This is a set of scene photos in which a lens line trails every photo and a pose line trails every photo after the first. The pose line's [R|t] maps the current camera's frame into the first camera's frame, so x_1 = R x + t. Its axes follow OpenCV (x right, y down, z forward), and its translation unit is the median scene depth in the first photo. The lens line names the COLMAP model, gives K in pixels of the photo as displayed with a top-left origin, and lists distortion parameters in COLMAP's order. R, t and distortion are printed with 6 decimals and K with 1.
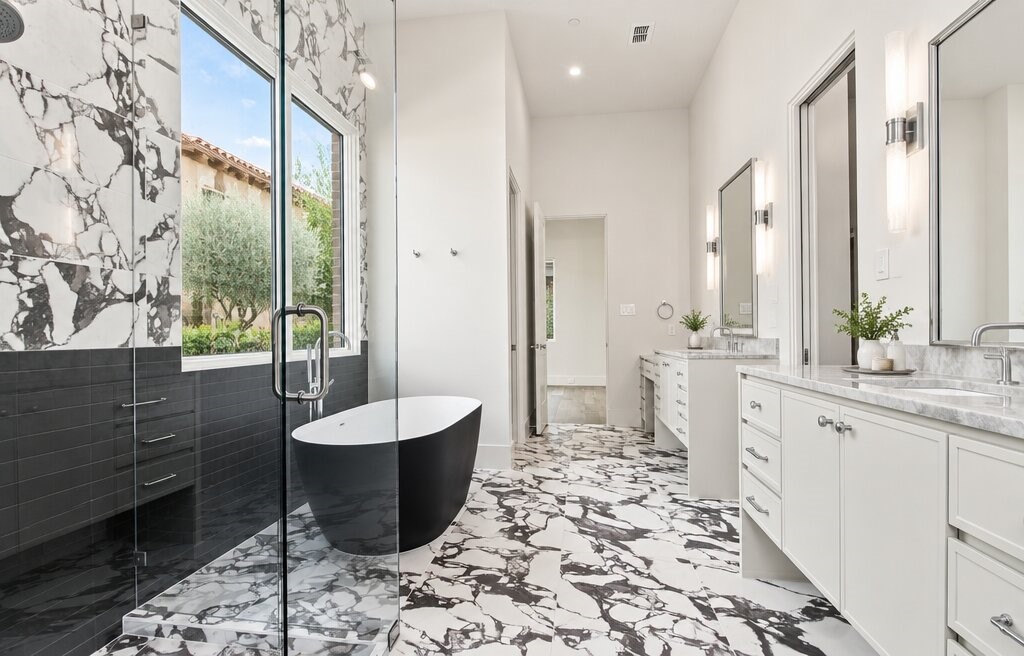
lens RADIAL K [[503.5, 0, 501.8], [0, 503.5, 326.8], [0, 0, 1]] dist [0.010709, -0.024118]
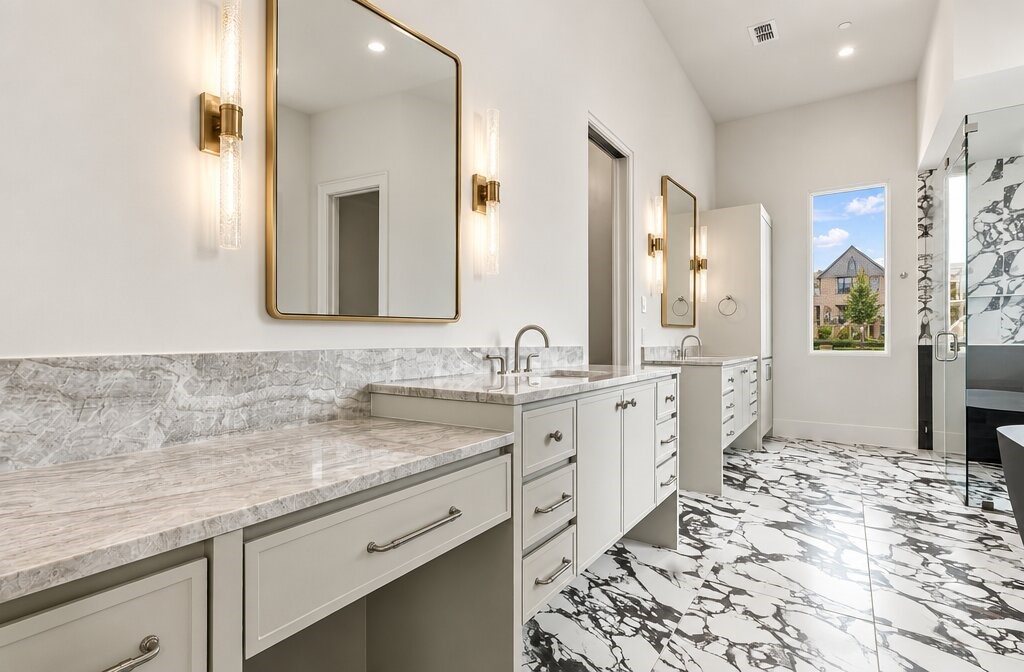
lens RADIAL K [[495.9, 0, 500.3], [0, 495.9, 337.5], [0, 0, 1]] dist [0.000665, 0.000484]
pose [[-0.899486, 0.008849, 0.436860, 0.427986], [-0.002735, 0.999661, -0.025880, 0.047529], [-0.436941, -0.024474, -0.899157, 2.776242]]
